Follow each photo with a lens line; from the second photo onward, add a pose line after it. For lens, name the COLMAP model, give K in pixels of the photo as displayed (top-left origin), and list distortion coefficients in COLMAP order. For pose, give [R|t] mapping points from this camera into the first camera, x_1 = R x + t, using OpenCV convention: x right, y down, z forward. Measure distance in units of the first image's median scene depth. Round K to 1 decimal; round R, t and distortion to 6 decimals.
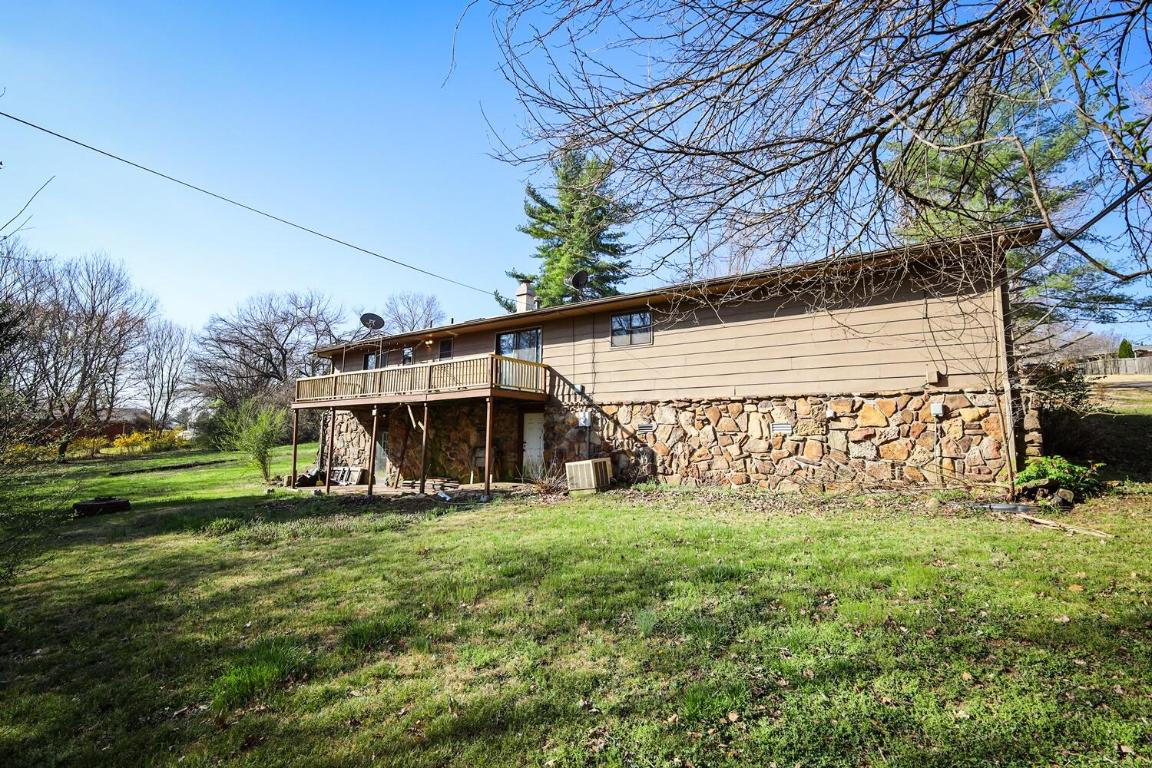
lens RADIAL K [[501.2, 0, 576.0], [0, 501.2, 384.0], [0, 0, 1]] dist [0.000746, -0.000002]
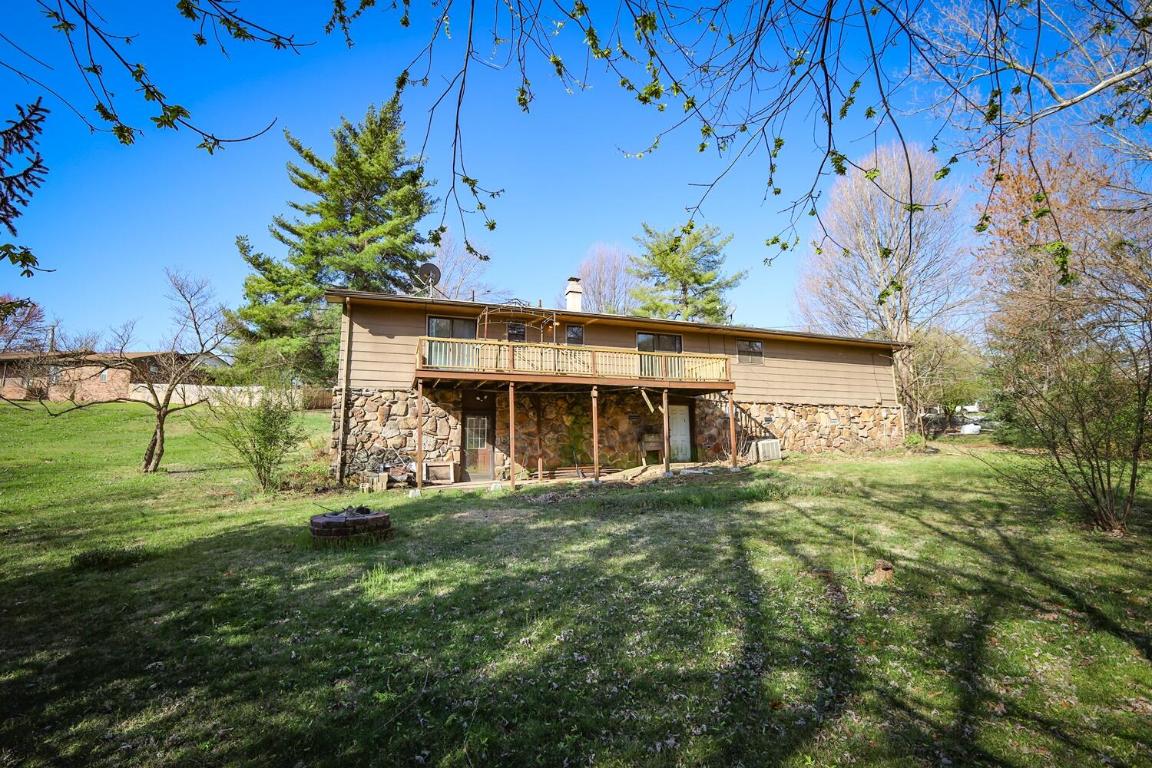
lens RADIAL K [[501.2, 0, 576.0], [0, 501.2, 384.0], [0, 0, 1]] dist [0.000746, -0.000002]
pose [[0.593435, 0.101785, 0.798420, -1.354379], [-0.075094, 0.994647, -0.070987, 0.124959], [-0.801371, -0.017830, 0.597901, 0.538441]]
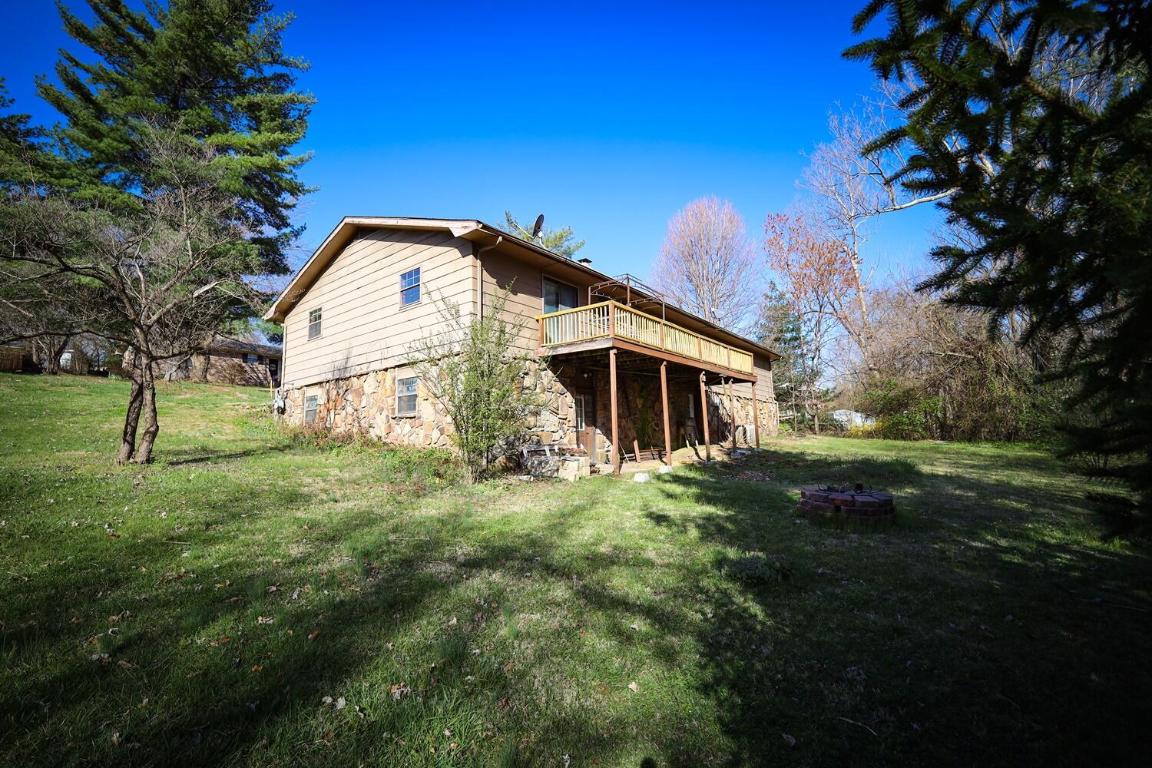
lens RADIAL K [[482.0, 0, 576.0], [0, 482.0, 384.0], [0, 0, 1]] dist [0.000248, -0.000064]
pose [[0.097509, 0.108402, 0.989313, -1.566383], [-0.096953, 0.990357, -0.098960, 0.214435], [-0.990501, -0.086268, 0.107078, 1.330107]]
